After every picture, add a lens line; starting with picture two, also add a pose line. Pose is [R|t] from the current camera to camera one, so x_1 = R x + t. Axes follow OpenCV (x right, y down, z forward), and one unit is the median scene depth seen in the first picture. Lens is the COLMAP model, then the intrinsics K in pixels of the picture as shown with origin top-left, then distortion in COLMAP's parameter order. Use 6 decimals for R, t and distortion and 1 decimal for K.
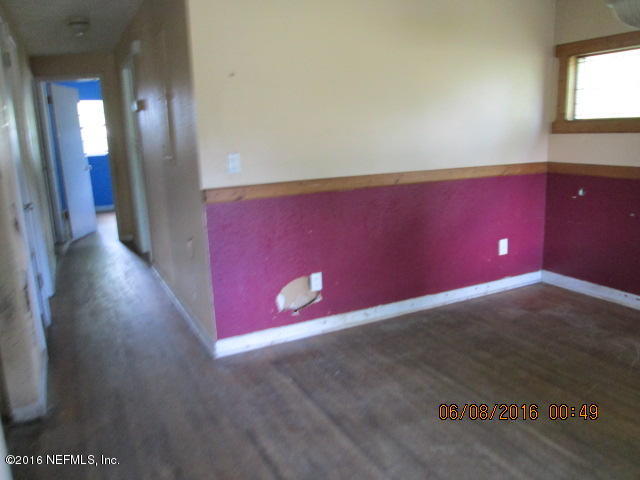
lens RADIAL K [[521.8, 0, 317.4], [0, 521.8, 236.3], [0, 0, 1]] dist [-0.044011, 0.006996]
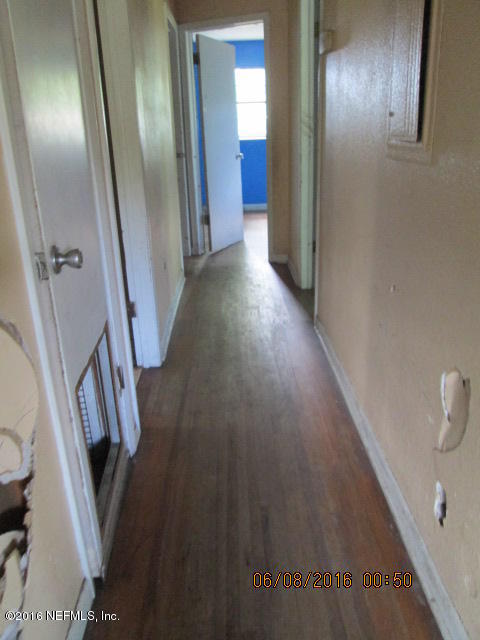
lens RADIAL K [[521.8, 0, 240.0], [0, 521.8, 320.0], [0, 0, 1]] dist [-0.044011, 0.006996]
pose [[0.909934, 0.154653, -0.384840, -0.217720], [-0.086883, 0.978369, 0.187740, -0.076459], [0.405550, -0.137395, 0.903688, 0.542476]]
